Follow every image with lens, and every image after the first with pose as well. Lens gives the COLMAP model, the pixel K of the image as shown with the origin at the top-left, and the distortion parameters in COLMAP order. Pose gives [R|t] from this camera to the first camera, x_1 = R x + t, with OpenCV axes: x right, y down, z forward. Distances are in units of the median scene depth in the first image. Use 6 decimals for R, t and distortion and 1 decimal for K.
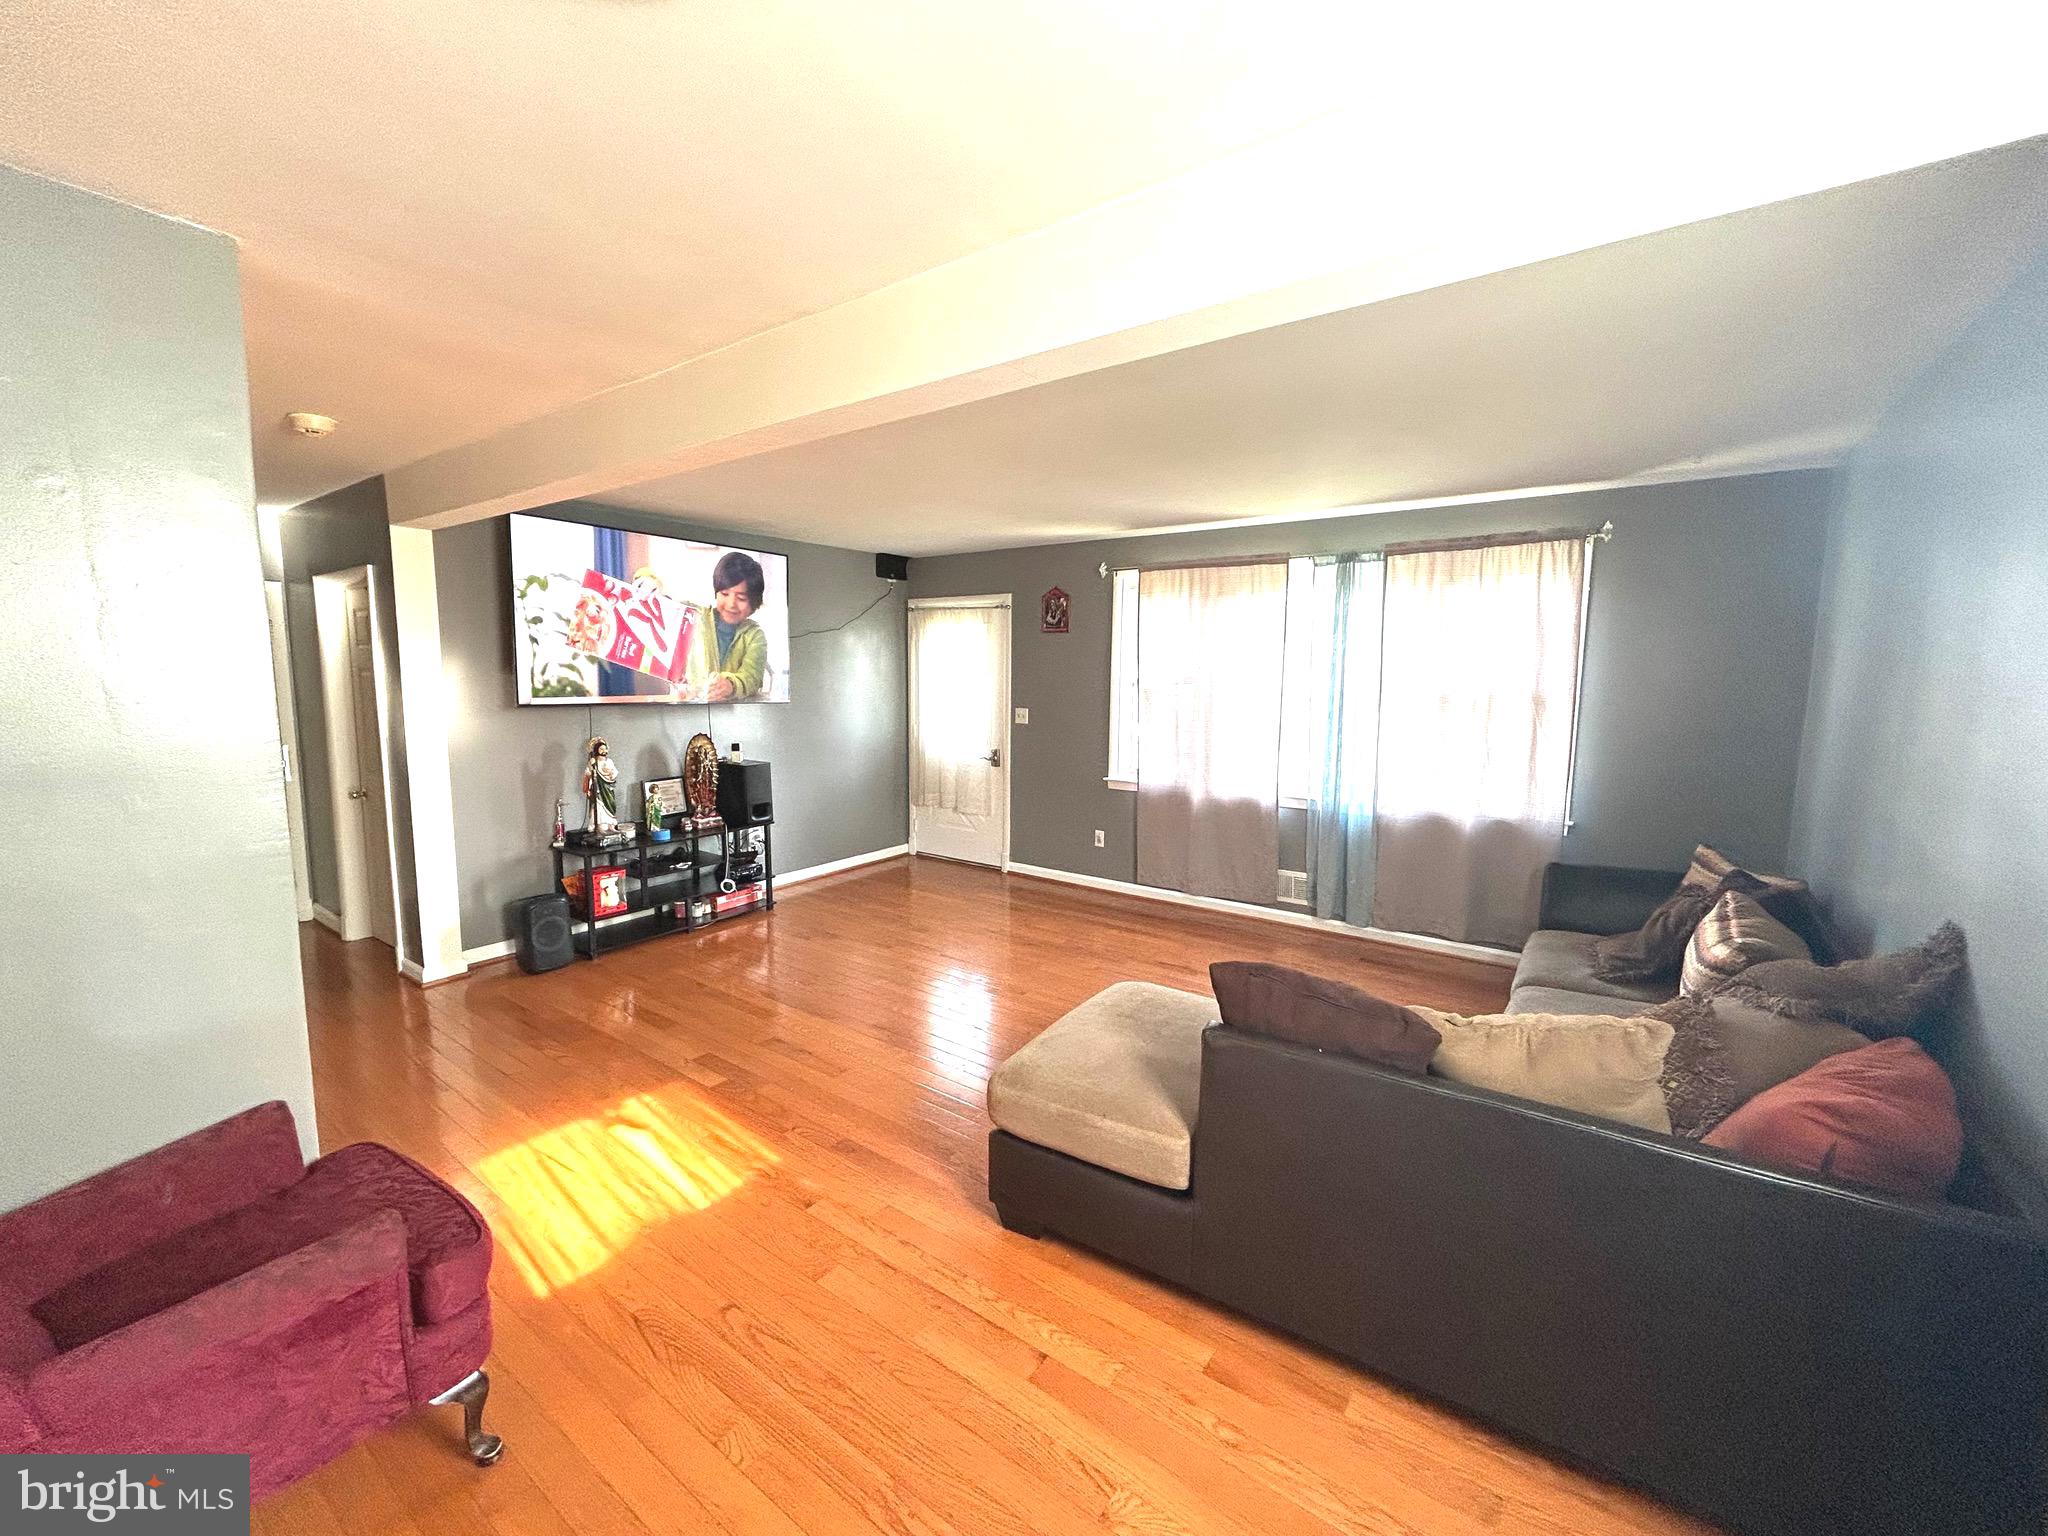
lens RADIAL K [[824.4, 0, 1026.9], [0, 824.4, 772.9], [0, 0, 1]] dist [-0.004810, 0.002482]
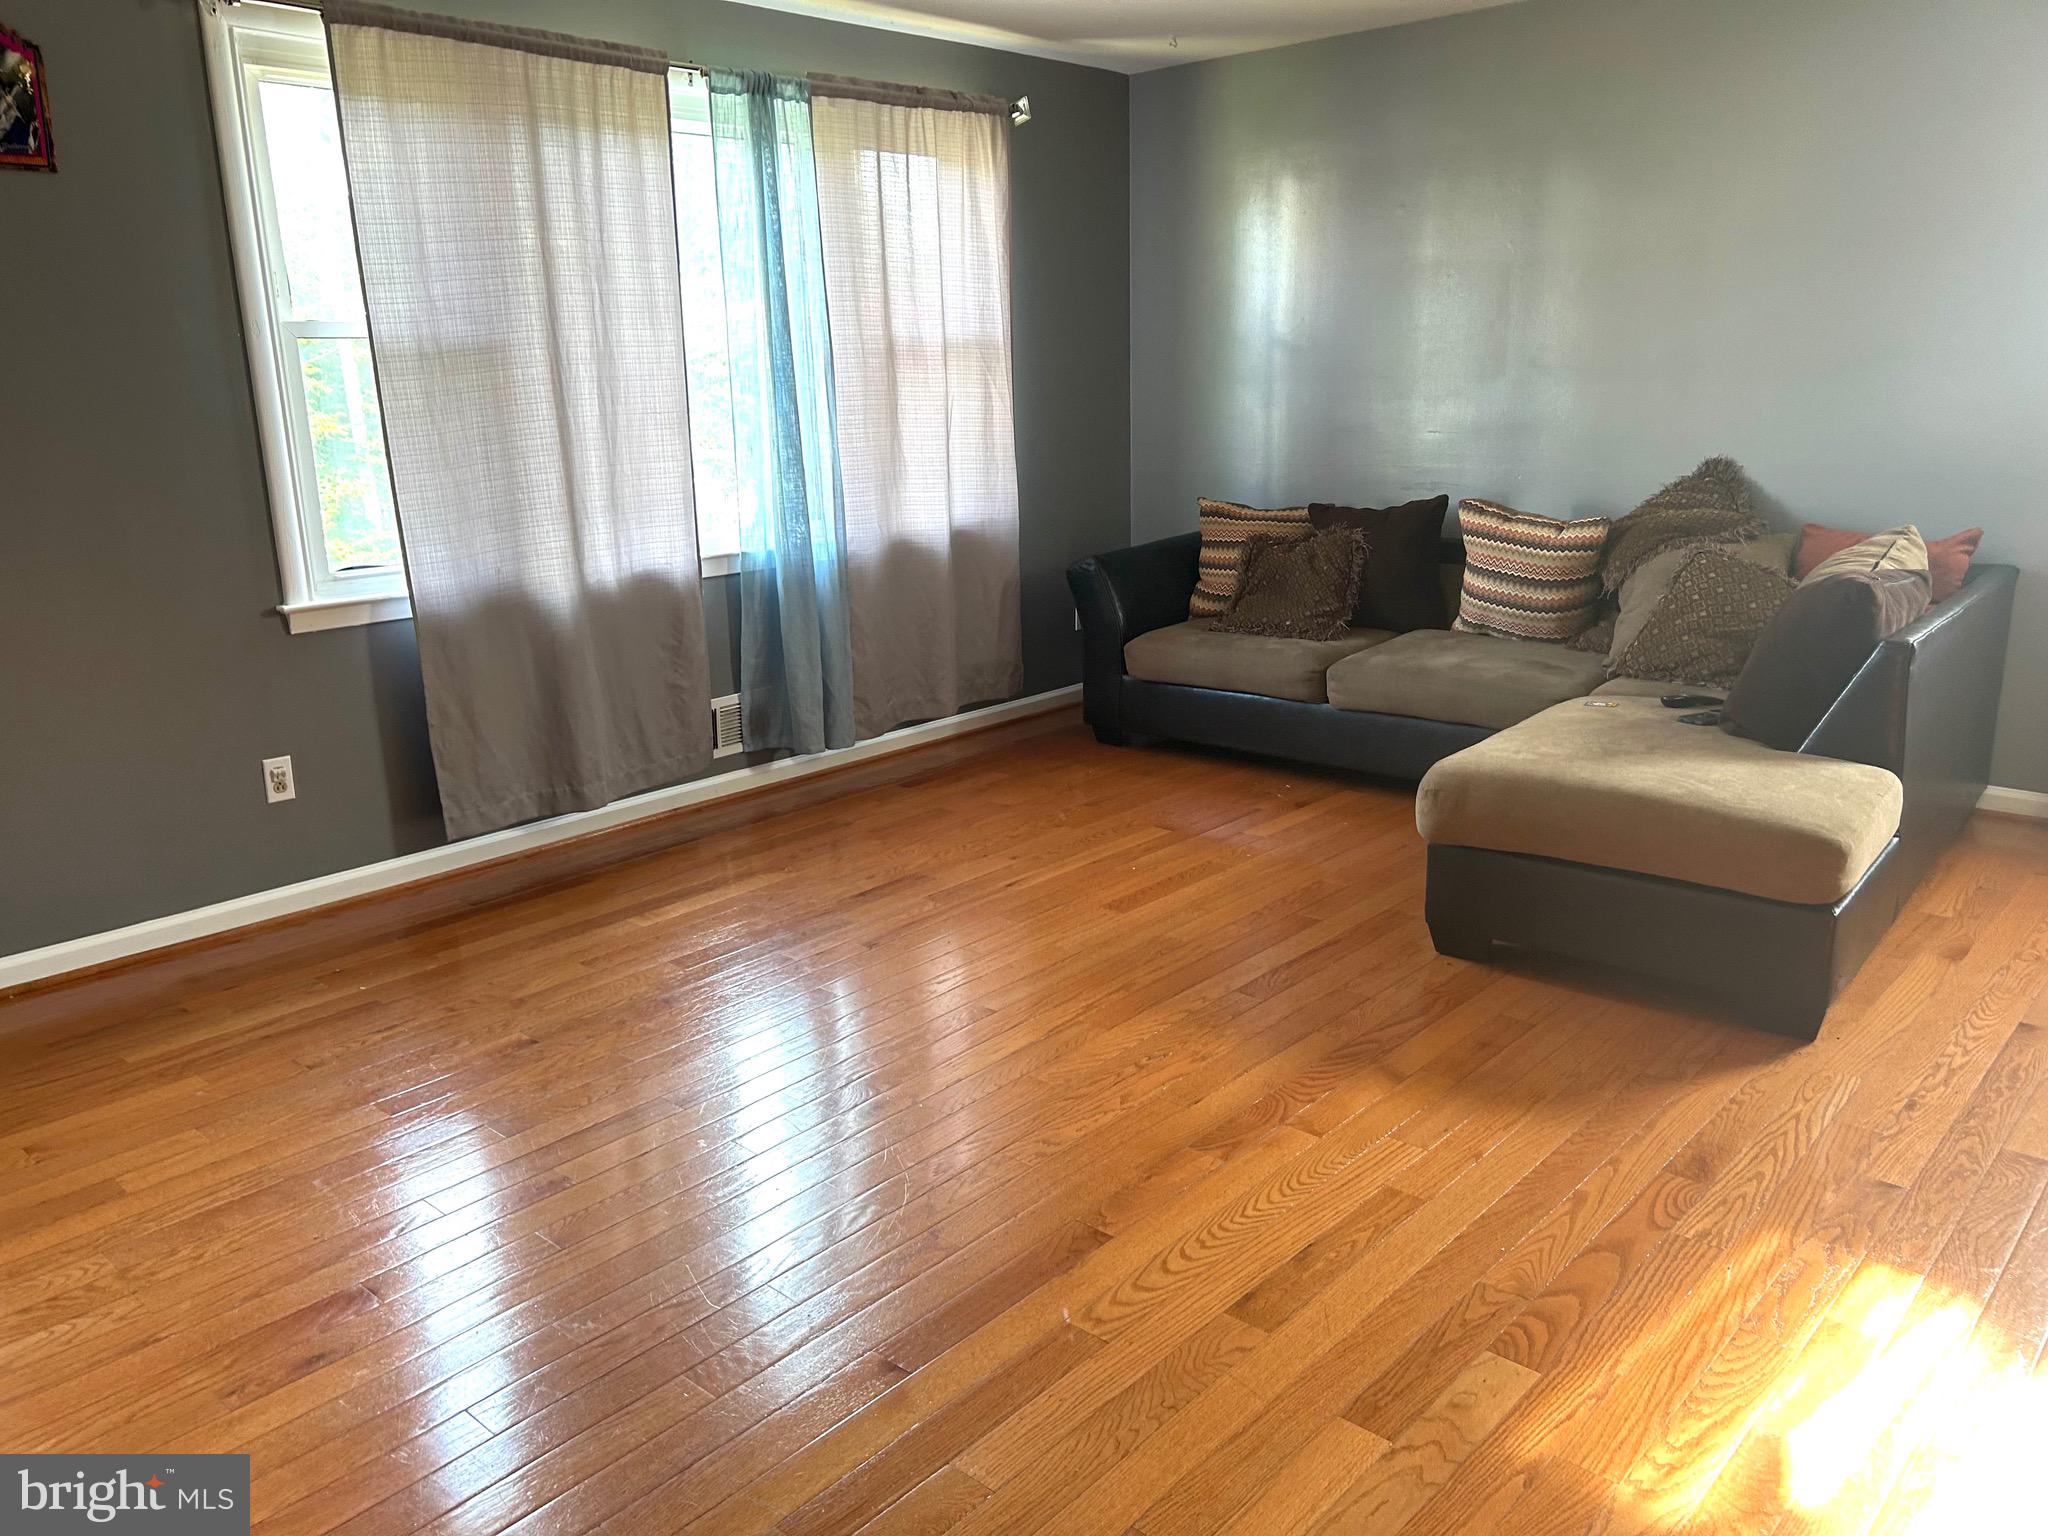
lens RADIAL K [[1559.8, 0, 1008.8], [0, 1559.8, 761.3], [0, 0, 1]] dist [0.052623, -0.054654]
pose [[0.102150, -0.256469, 0.961139, -0.667960], [0.144390, 0.959784, 0.240762, -0.058970], [-0.984234, 0.114185, 0.135074, 0.721668]]
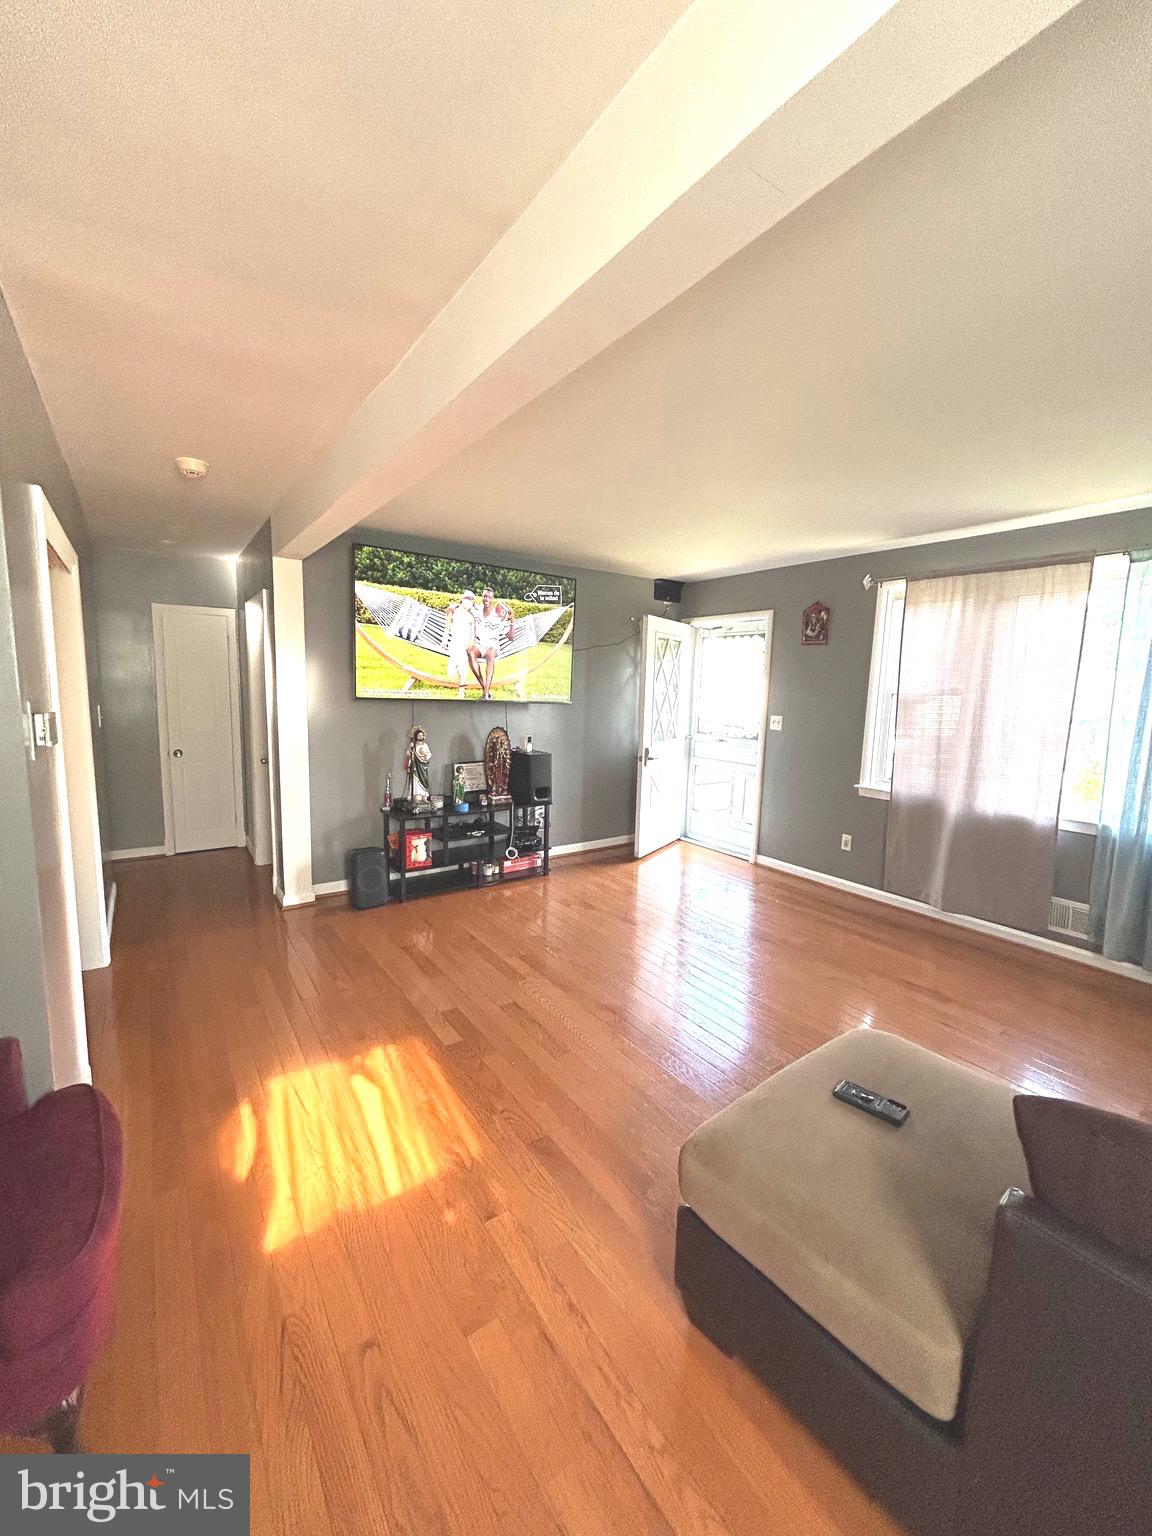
lens RADIAL K [[618.3, 0, 578.9], [0, 618.3, 772.5], [0, 0, 1]] dist [-0.004810, 0.002482]
pose [[0.945501, 0.061220, -0.319811, 0.015710], [-0.057752, 0.998124, 0.020327, -0.005792], [0.320456, -0.000749, 0.947263, 0.181643]]
